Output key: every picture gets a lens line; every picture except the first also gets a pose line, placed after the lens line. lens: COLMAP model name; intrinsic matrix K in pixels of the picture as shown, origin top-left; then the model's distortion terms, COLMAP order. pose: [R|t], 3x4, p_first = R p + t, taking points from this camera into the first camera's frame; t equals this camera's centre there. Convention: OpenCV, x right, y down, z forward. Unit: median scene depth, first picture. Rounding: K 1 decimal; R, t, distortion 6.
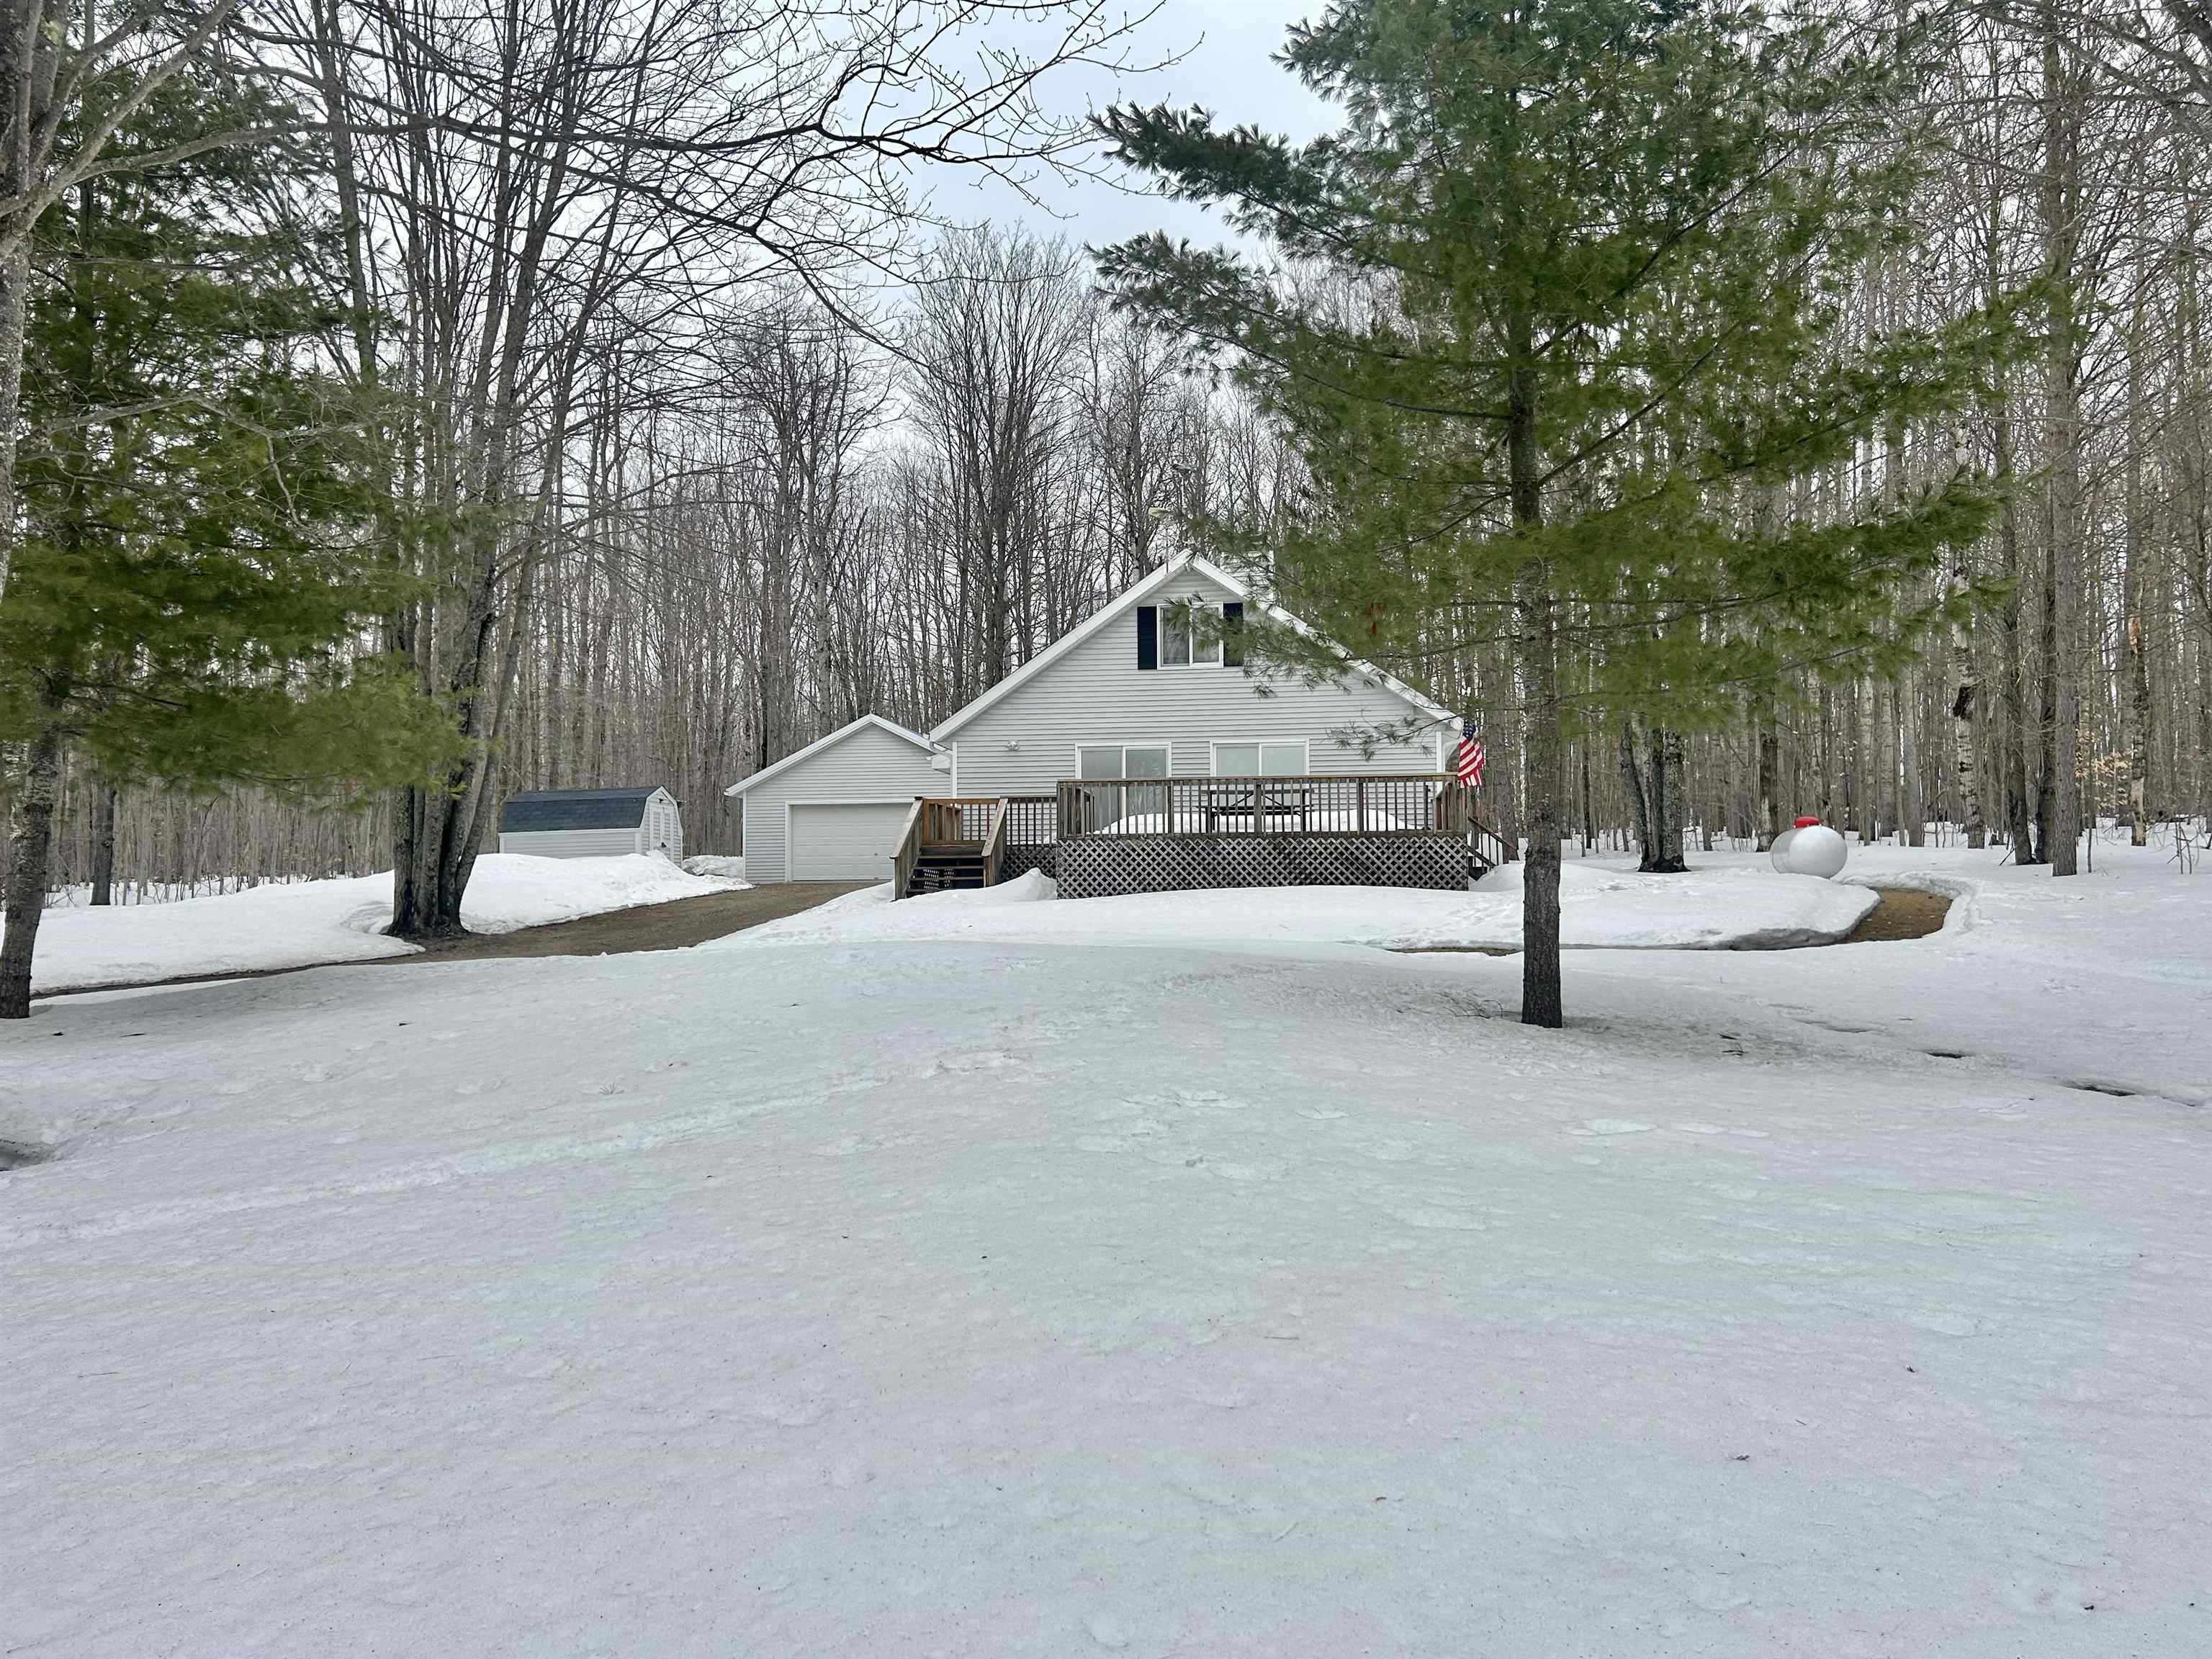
lens RADIAL K [[1668.0, 0, 1117.3], [0, 1668.0, 819.5], [0, 0, 1]] dist [0.077615, -0.086235]
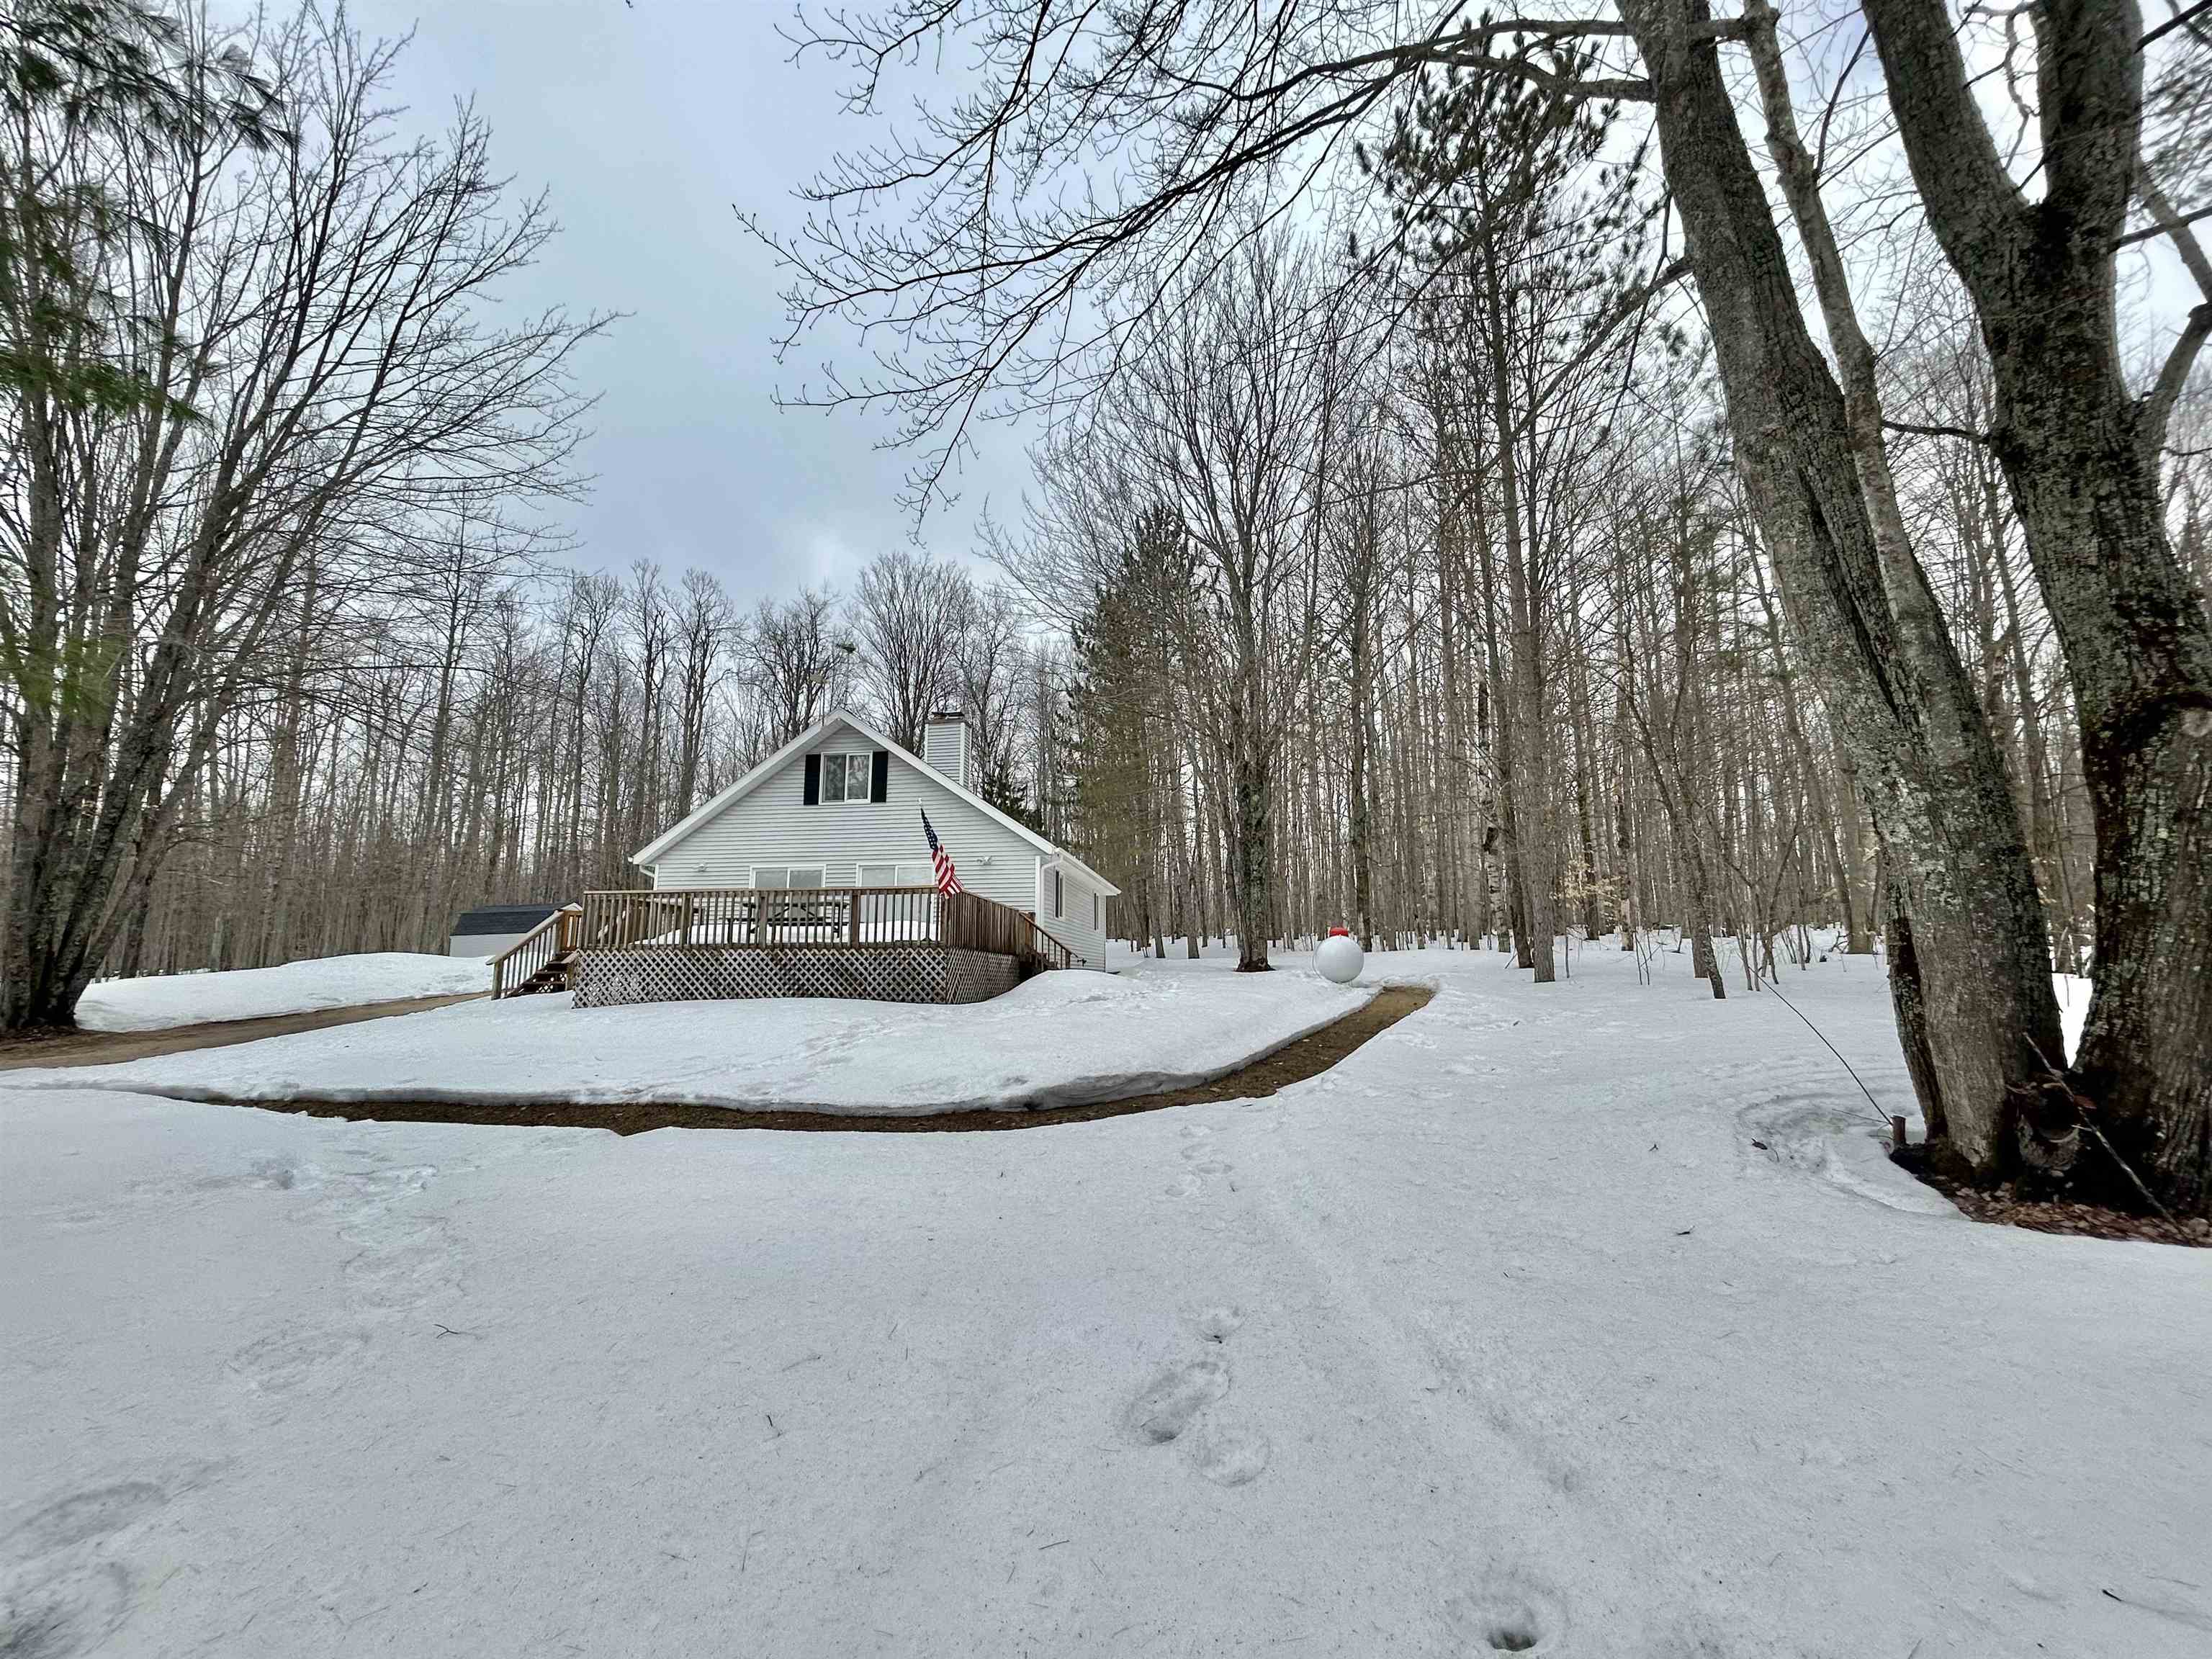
lens RADIAL K [[893.1, 0, 1111.1], [0, 893.1, 825.4], [0, 0, 1]] dist [-0.003357, 0.000740]
pose [[0.999998, 0.001937, 0.000428, 0.237603], [-0.001877, 0.993738, -0.111724, -0.002658], [-0.000642, 0.111723, 0.993739, 0.350070]]
